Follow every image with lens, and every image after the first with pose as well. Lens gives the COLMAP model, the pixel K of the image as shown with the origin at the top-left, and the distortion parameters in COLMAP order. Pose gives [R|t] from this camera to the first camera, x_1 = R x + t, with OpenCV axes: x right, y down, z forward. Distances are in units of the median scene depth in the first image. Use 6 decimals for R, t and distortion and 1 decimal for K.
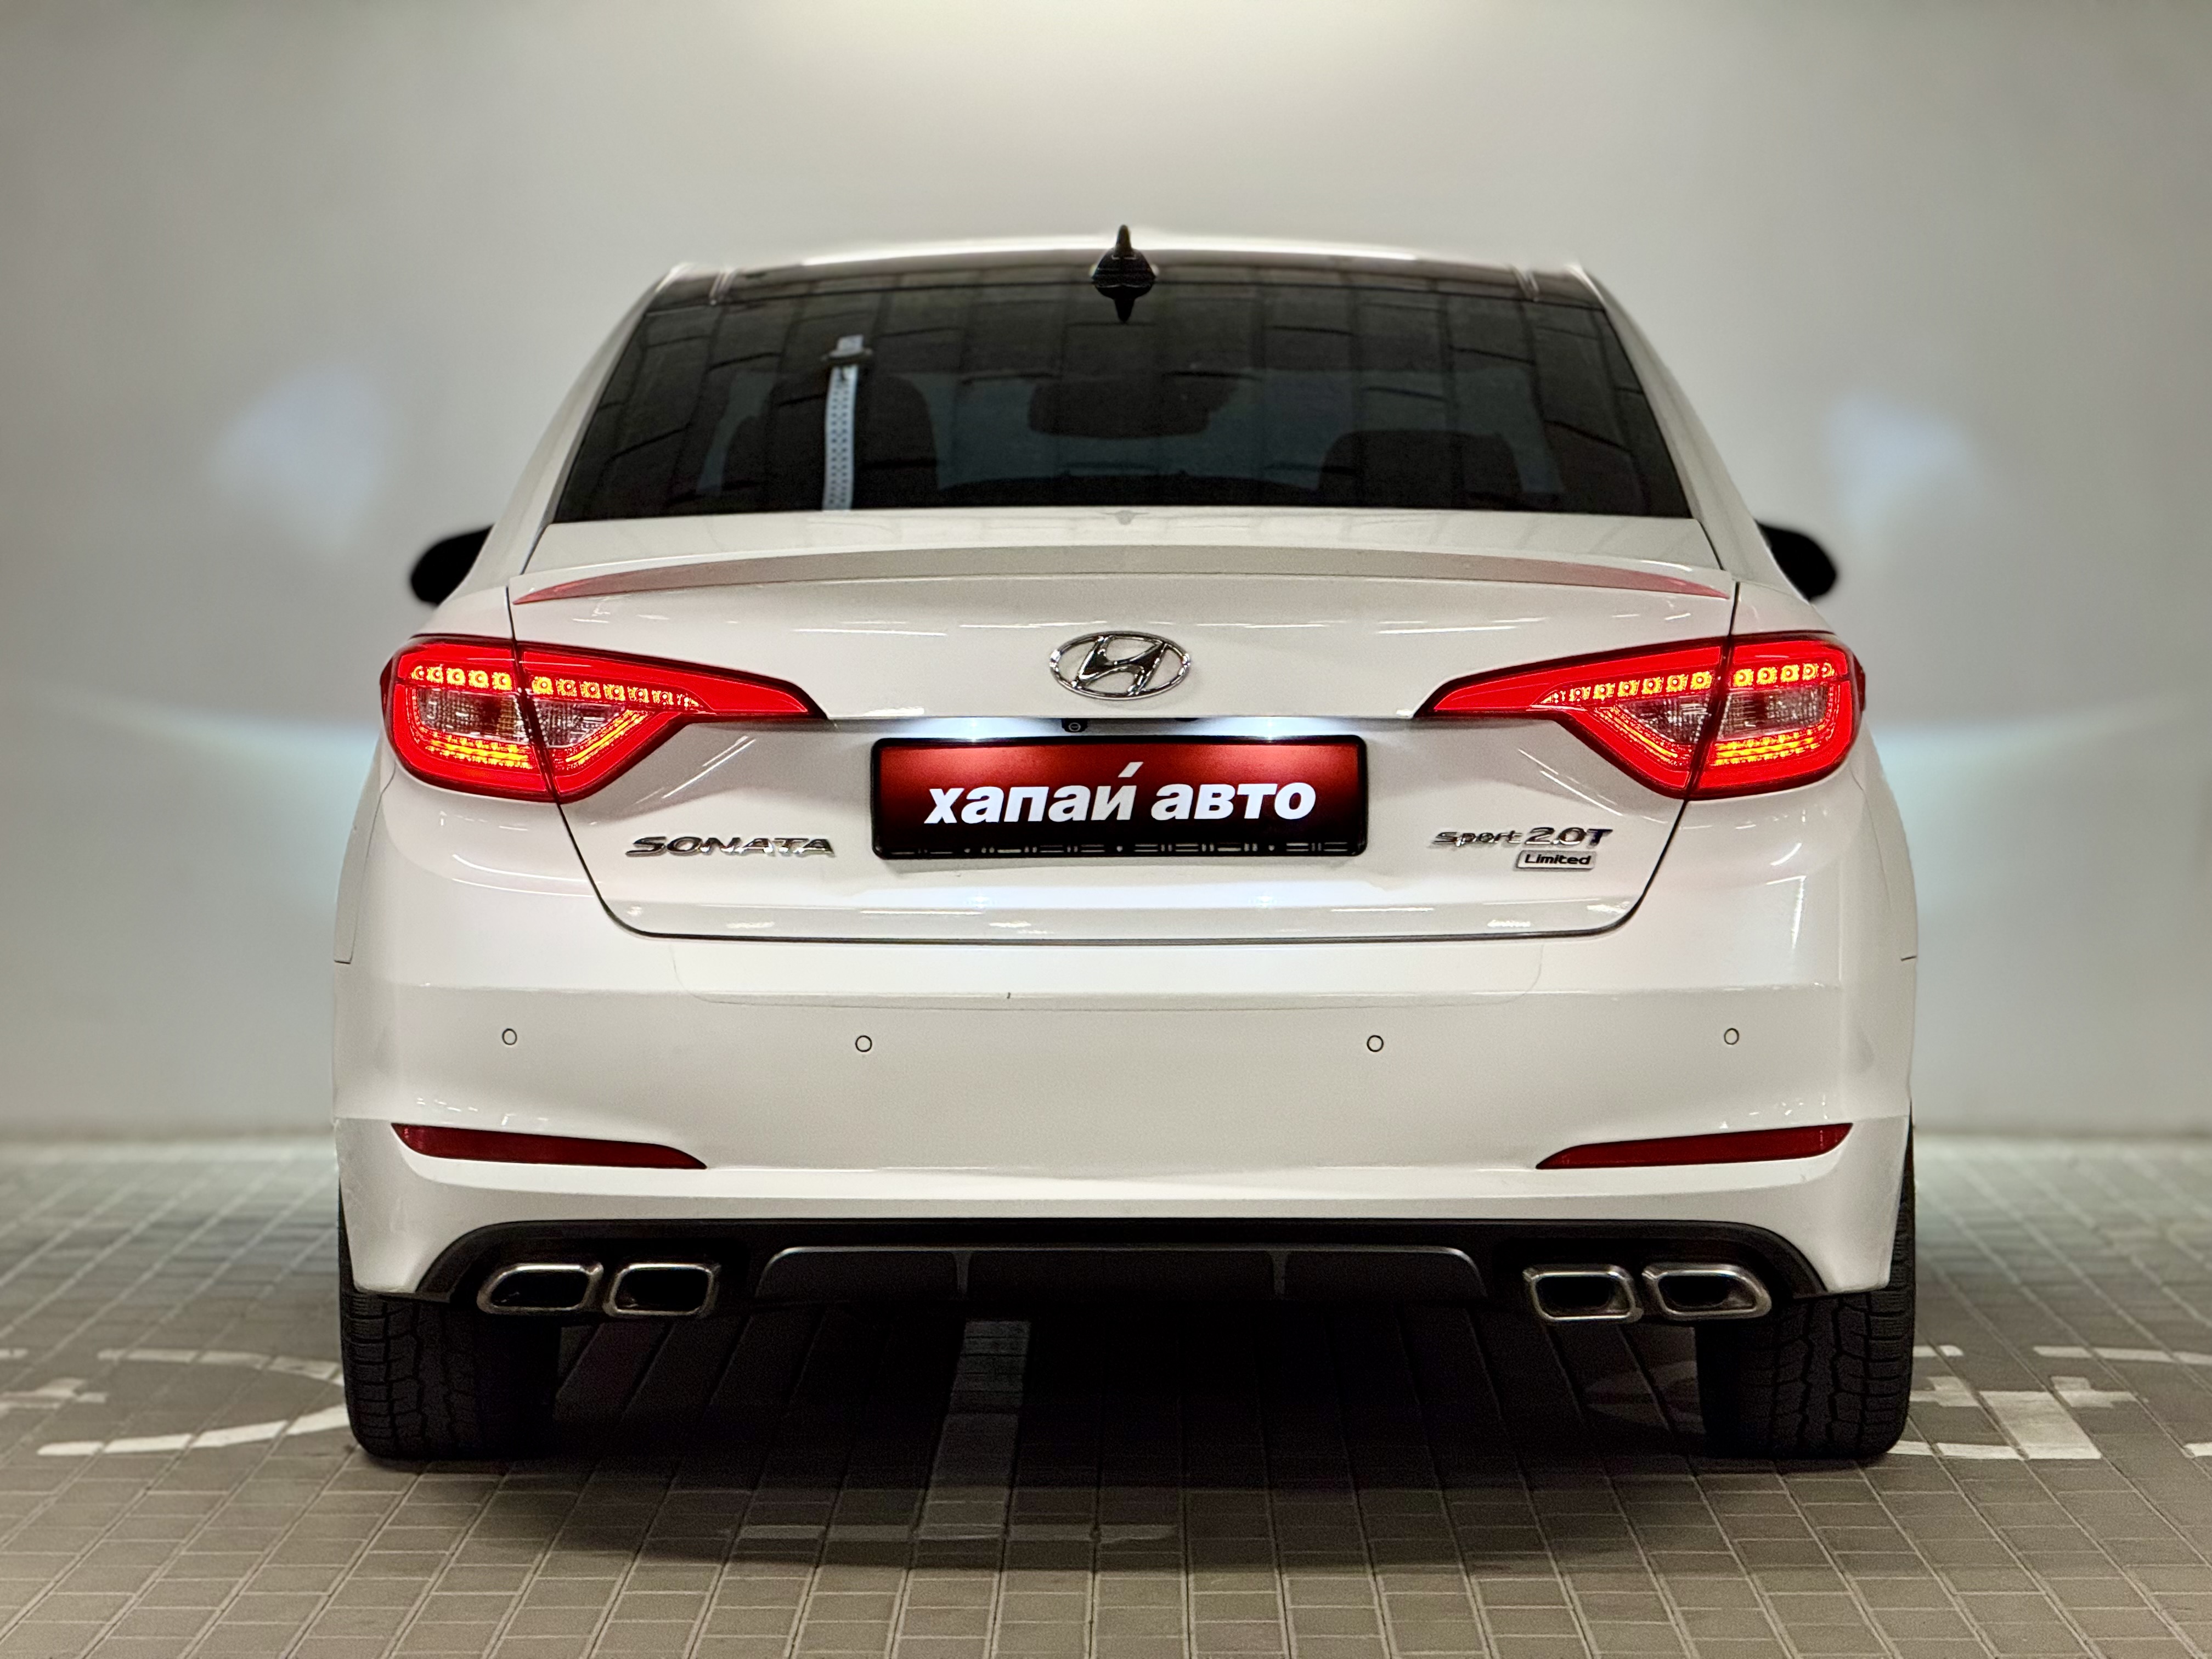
lens RADIAL K [[7688.1, 0, 1099.0], [0, 7688.1, 832.5], [0, 0, 1]] dist [0.188073, 0.000000]
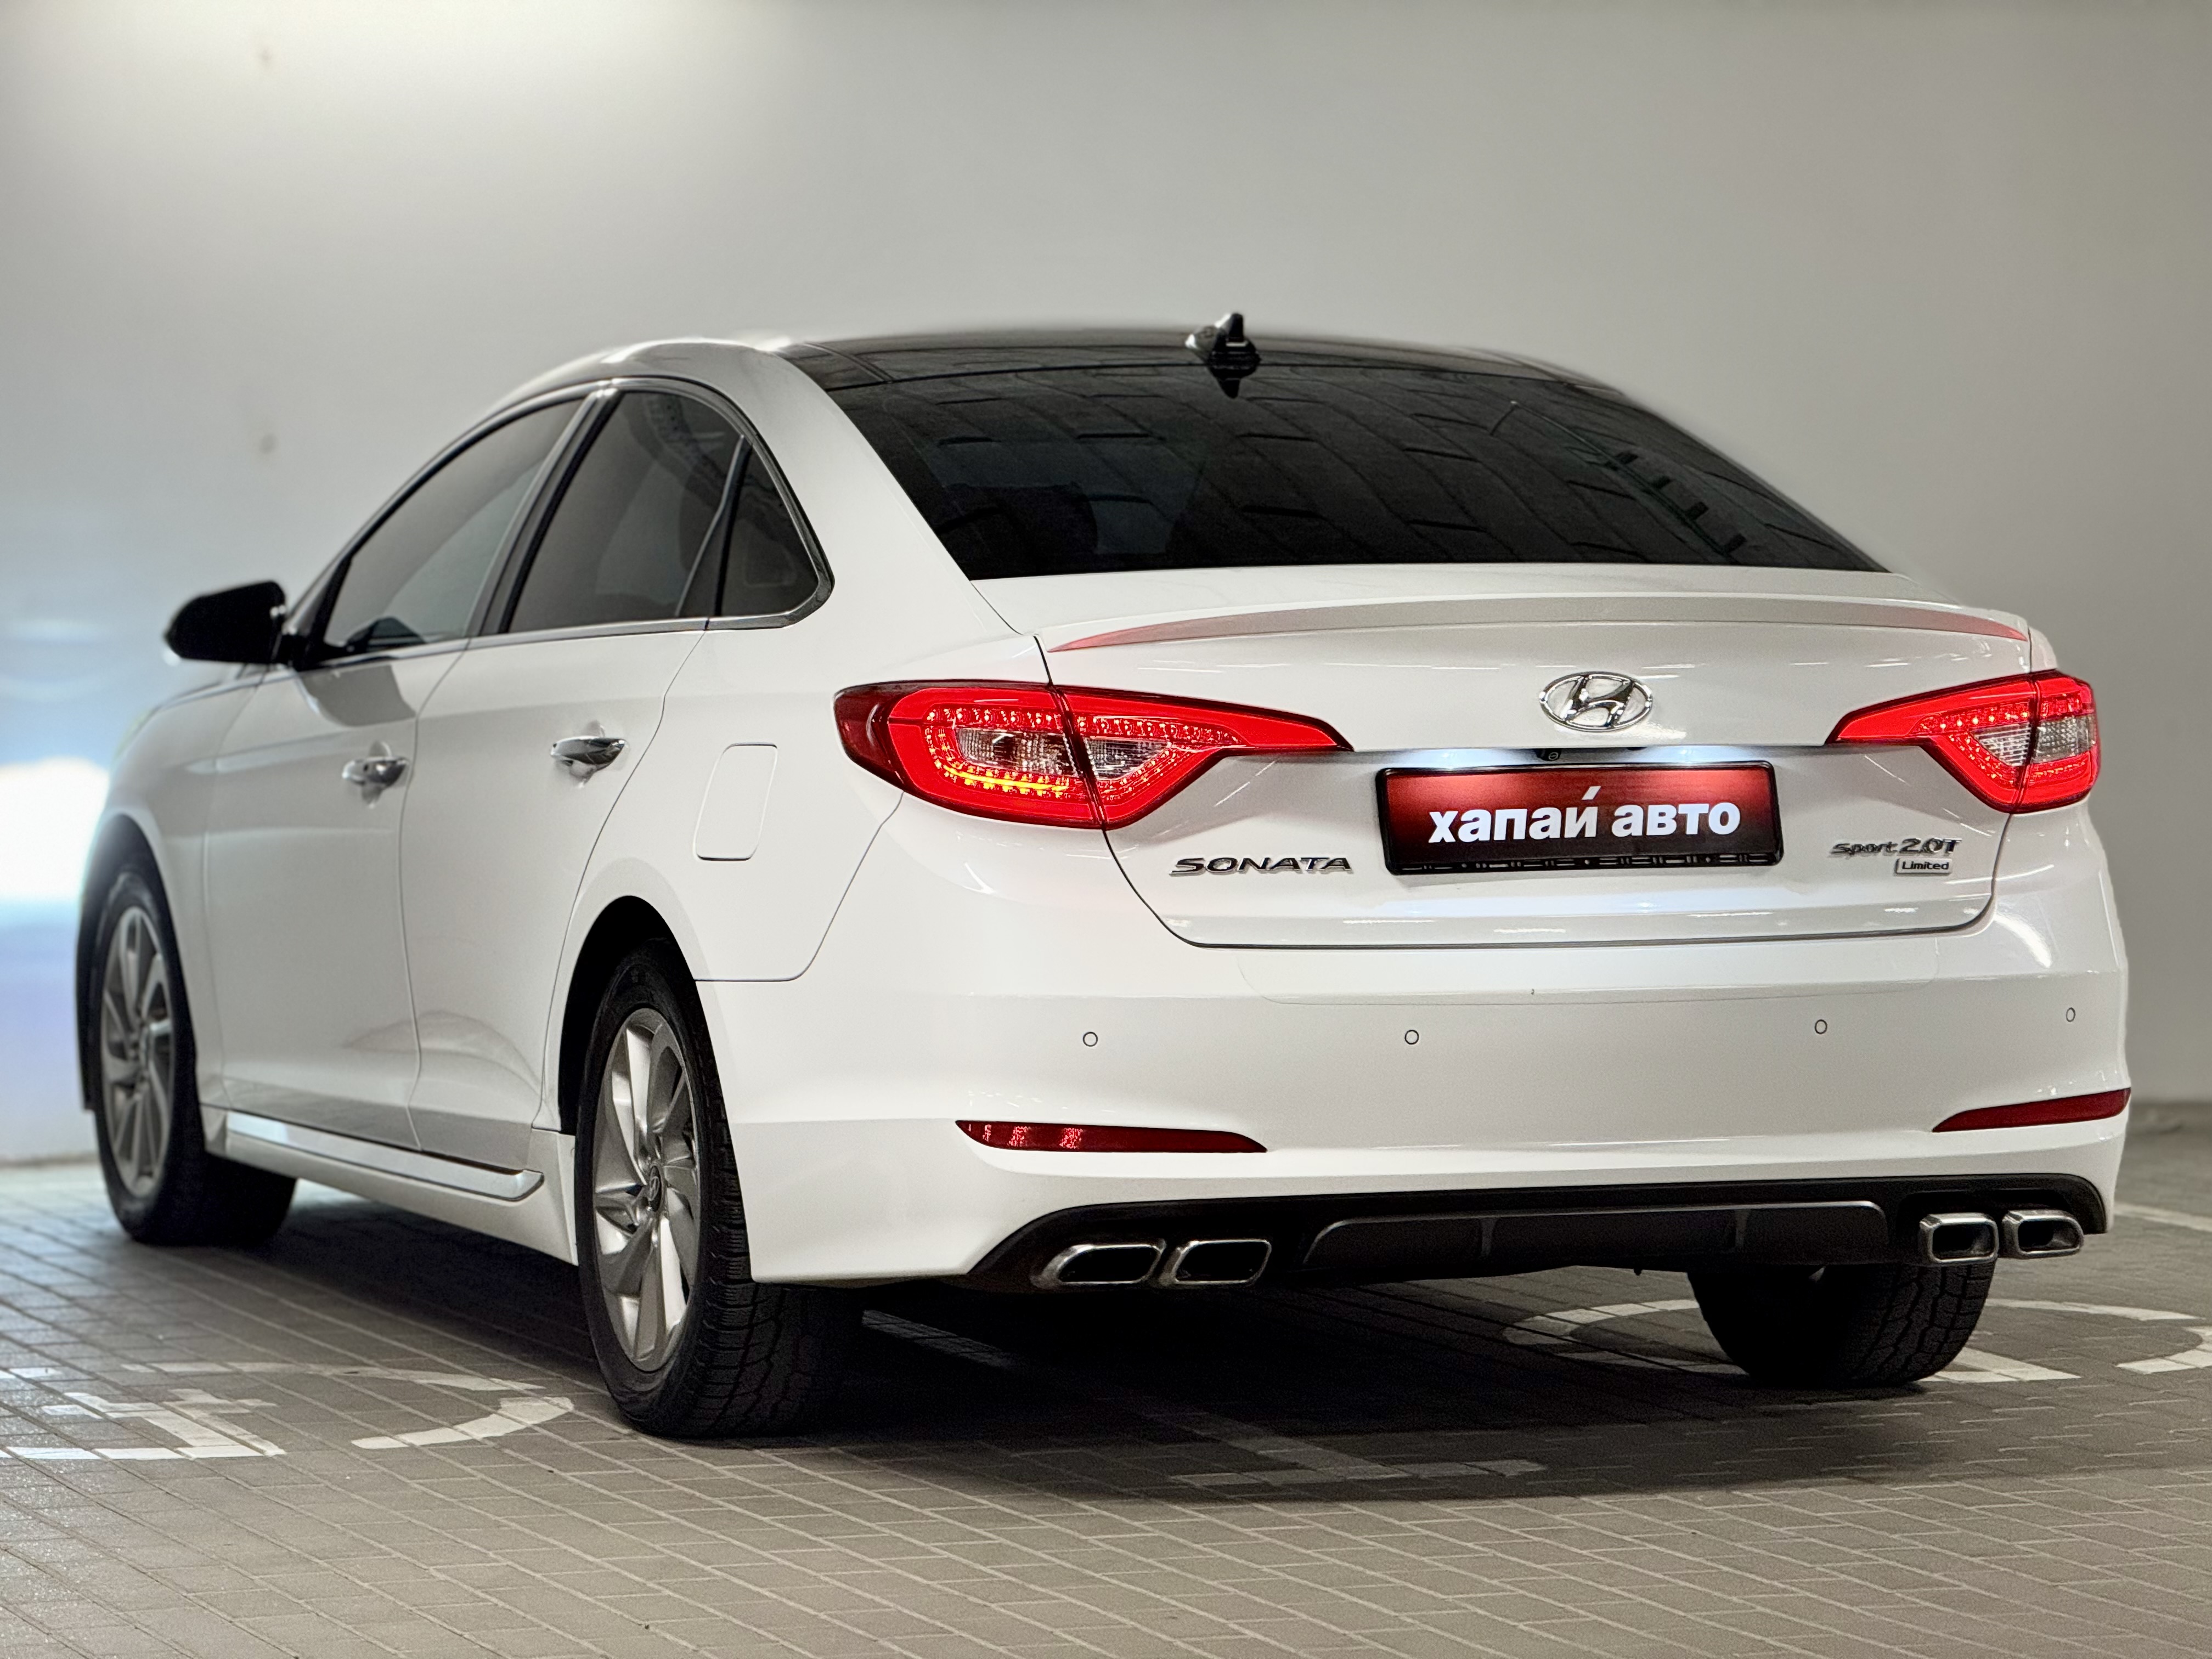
lens RADIAL K [[7688.1, 0, 1111.5], [0, 7688.1, 841.6], [0, 0, 1]] dist [0.188073, 0.000000]
pose [[0.934758, -0.013646, 0.355022, -0.467954], [0.016016, 0.999865, -0.003736, 0.002145], [-0.354923, 0.009178, 0.934850, -0.043111]]
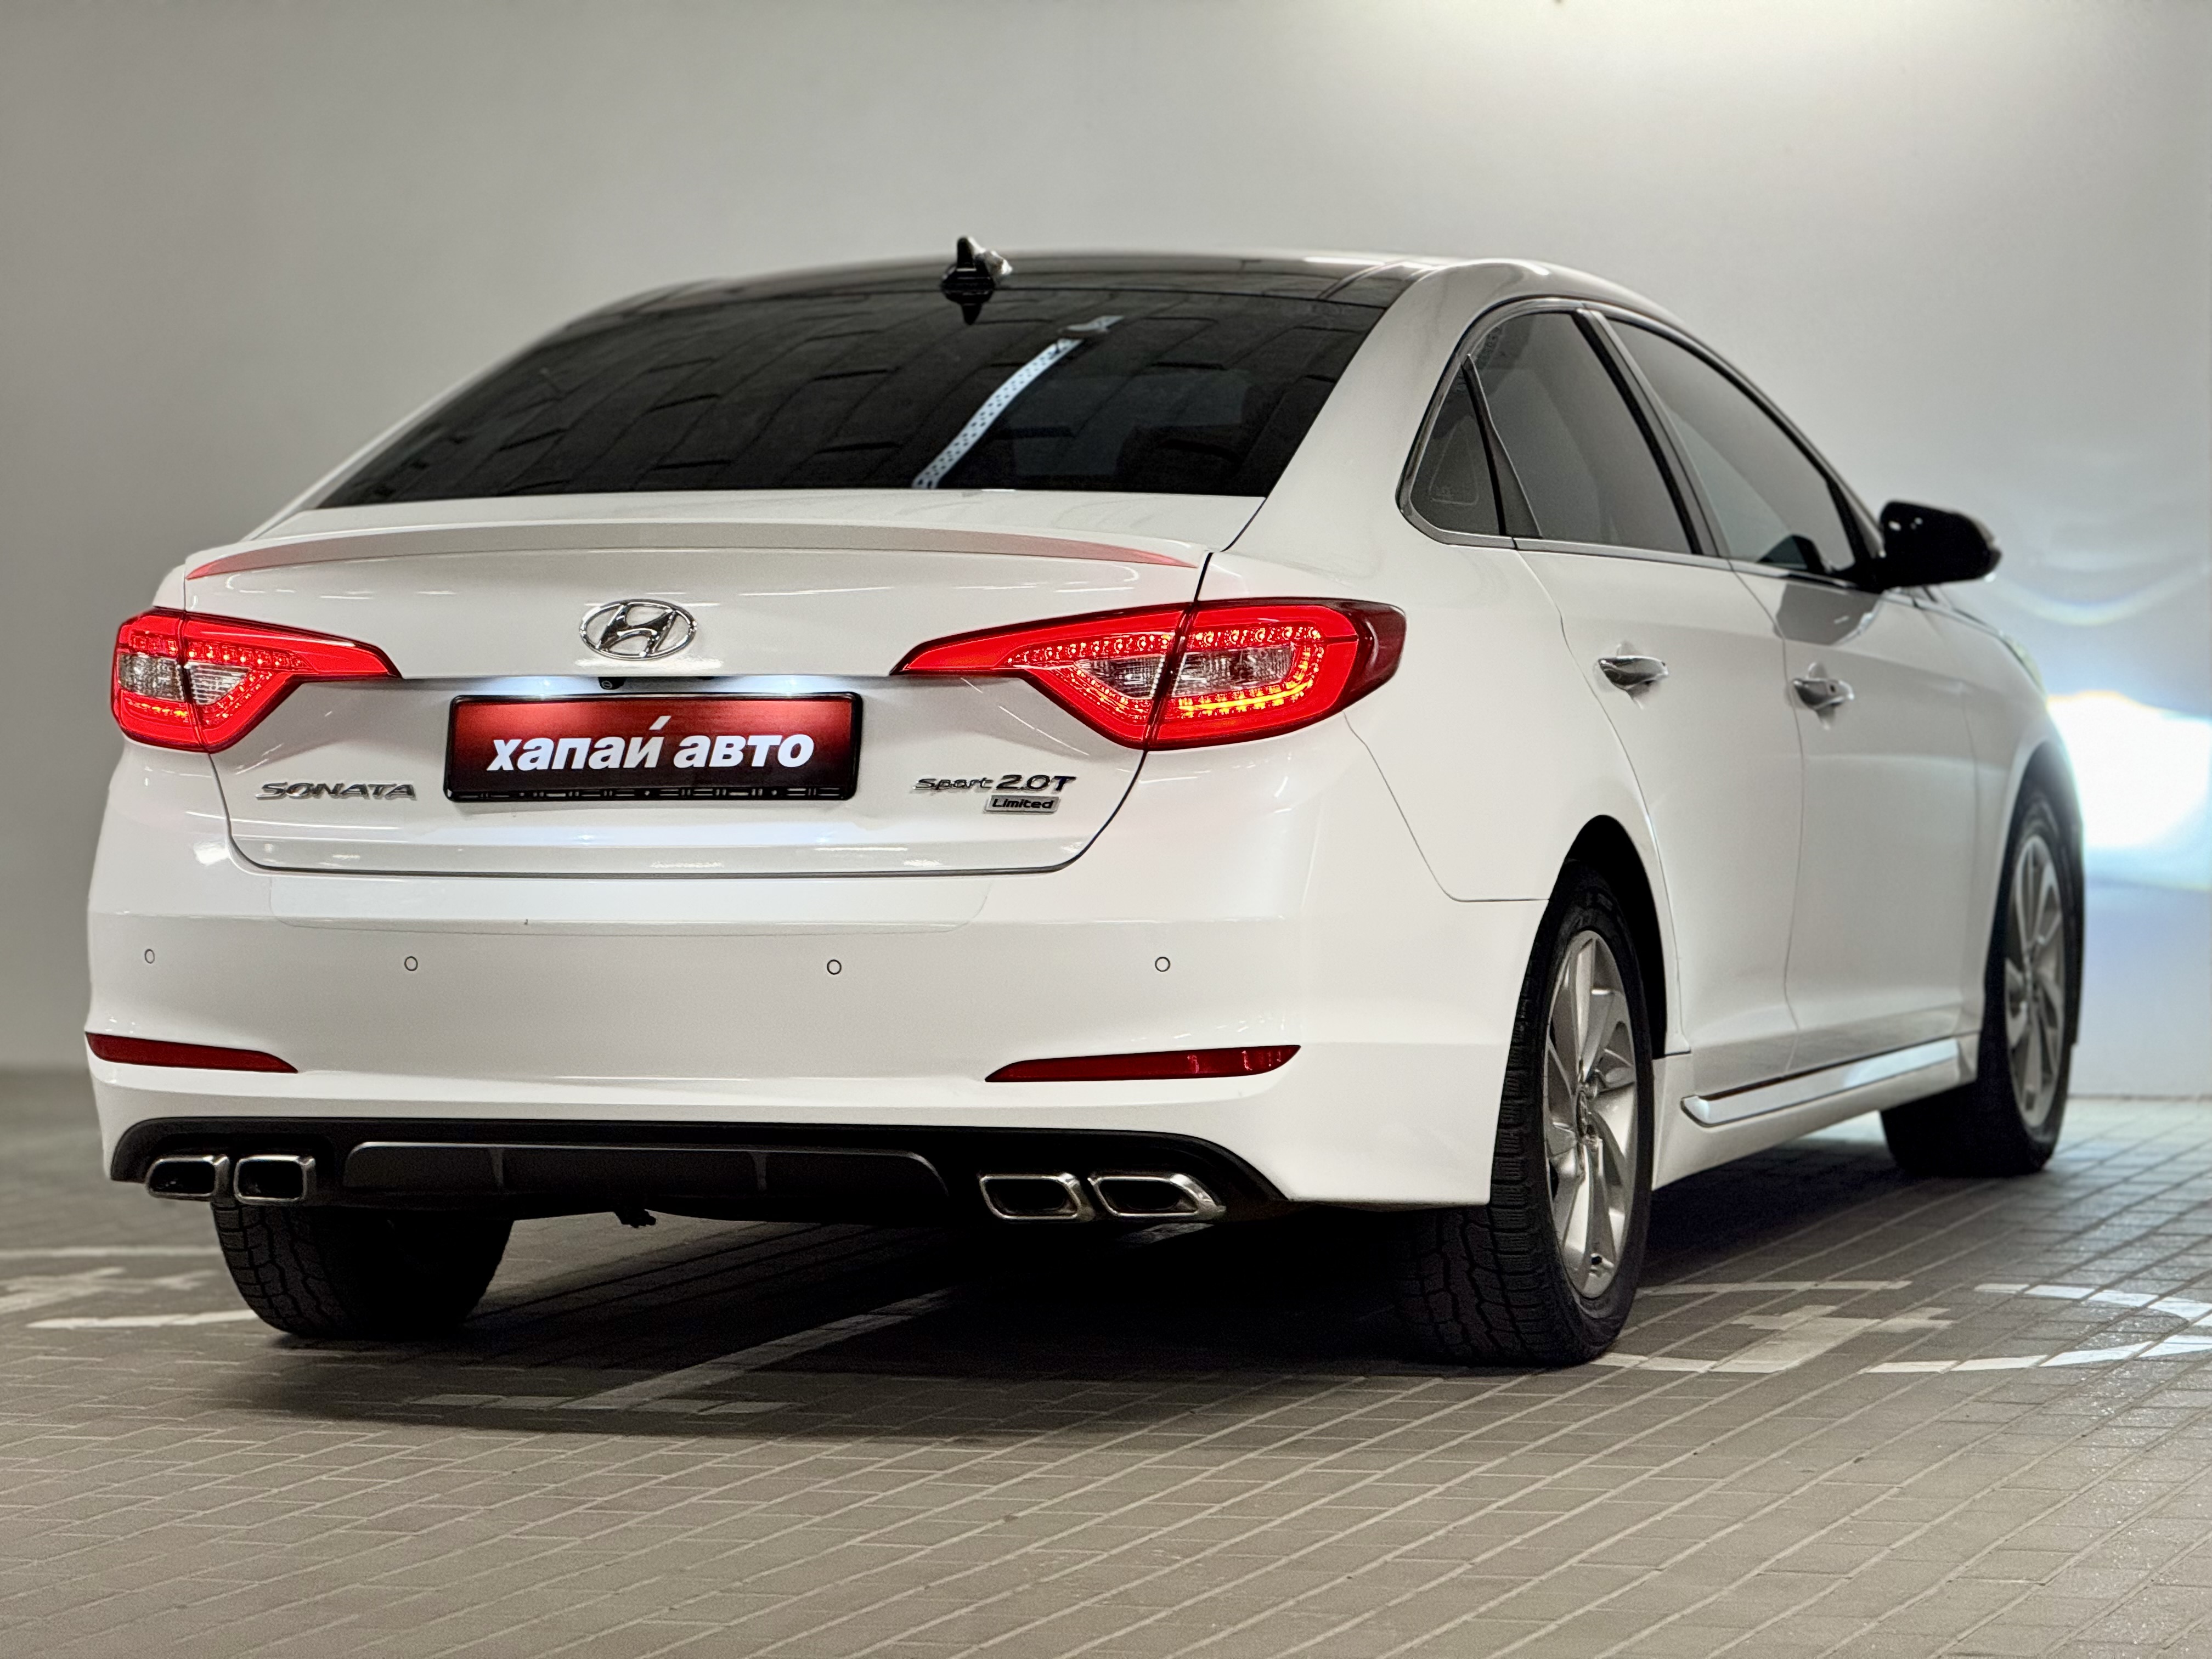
lens RADIAL K [[7688.1, 0, 1109.5], [0, 7688.1, 825.8], [0, 0, 1]] dist [0.188073, 0.000000]
pose [[0.951713, 0.003074, -0.306975, 0.411473], [-0.004279, 0.999986, -0.003254, 0.010212], [0.306961, 0.004410, 0.951712, -0.049884]]
